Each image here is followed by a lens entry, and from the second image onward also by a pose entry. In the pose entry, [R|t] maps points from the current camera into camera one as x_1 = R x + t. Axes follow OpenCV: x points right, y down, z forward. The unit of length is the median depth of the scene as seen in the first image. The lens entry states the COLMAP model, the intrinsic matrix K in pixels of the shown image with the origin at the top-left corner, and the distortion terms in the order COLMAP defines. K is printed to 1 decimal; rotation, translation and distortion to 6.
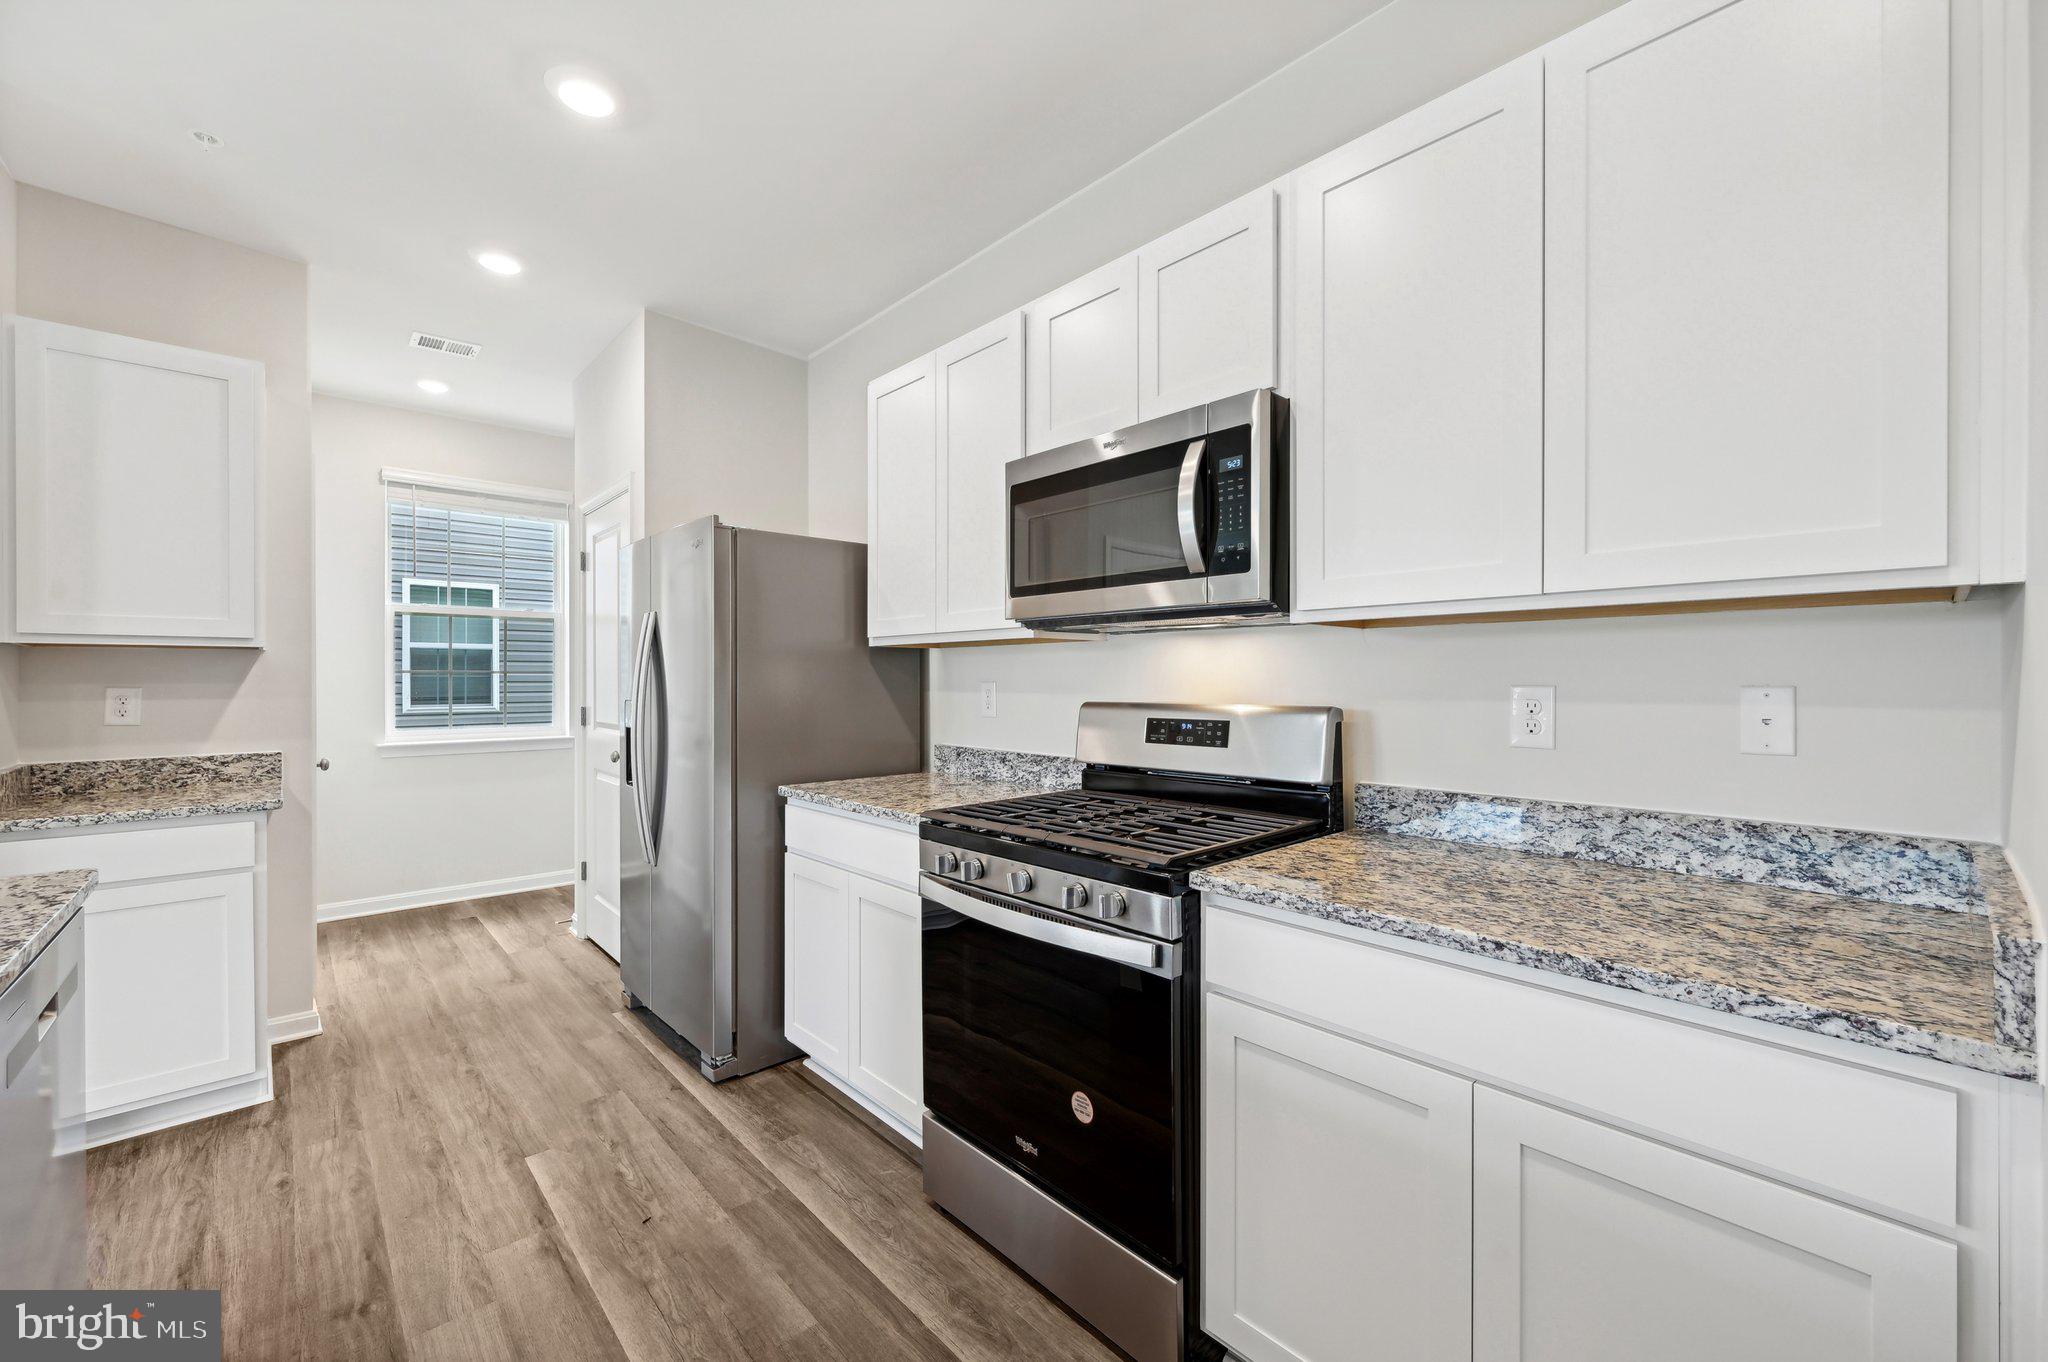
lens RADIAL K [[816.3, 0, 1024.0], [0, 816.3, 681.0], [0, 0, 1]] dist [-0.001155, 0.000079]
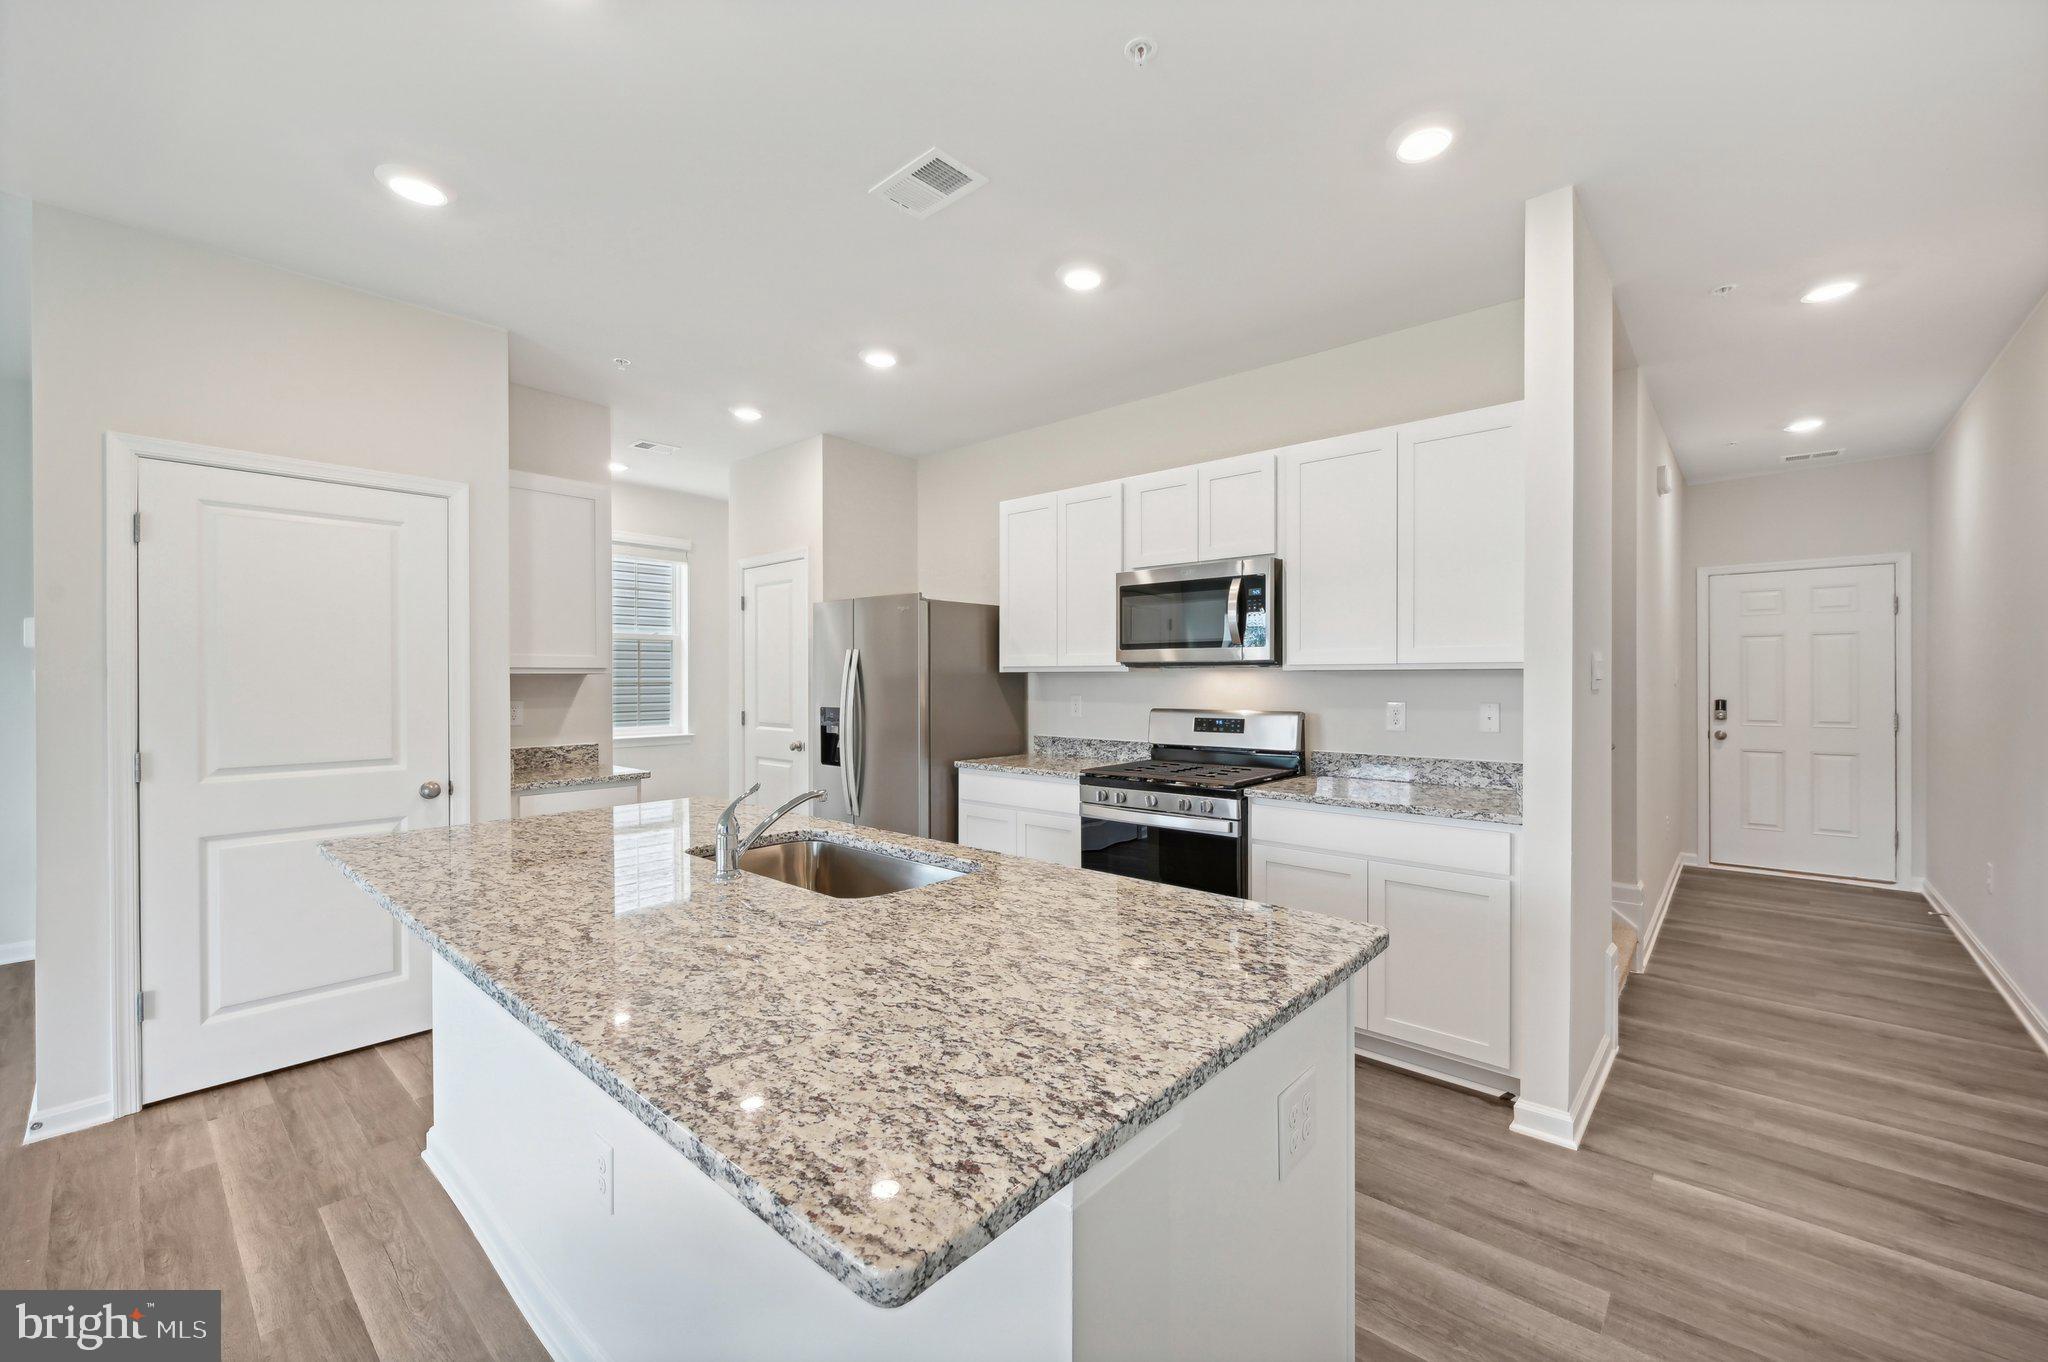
lens RADIAL K [[816.3, 0, 1024.0], [0, 816.3, 681.0], [0, 0, 1]] dist [-0.001155, 0.000079]
pose [[0.995490, -0.000505, 0.094864, -0.429732], [0.000326, 0.999998, 0.001895, -0.042218], [-0.094864, -0.001855, 0.995488, -0.811707]]
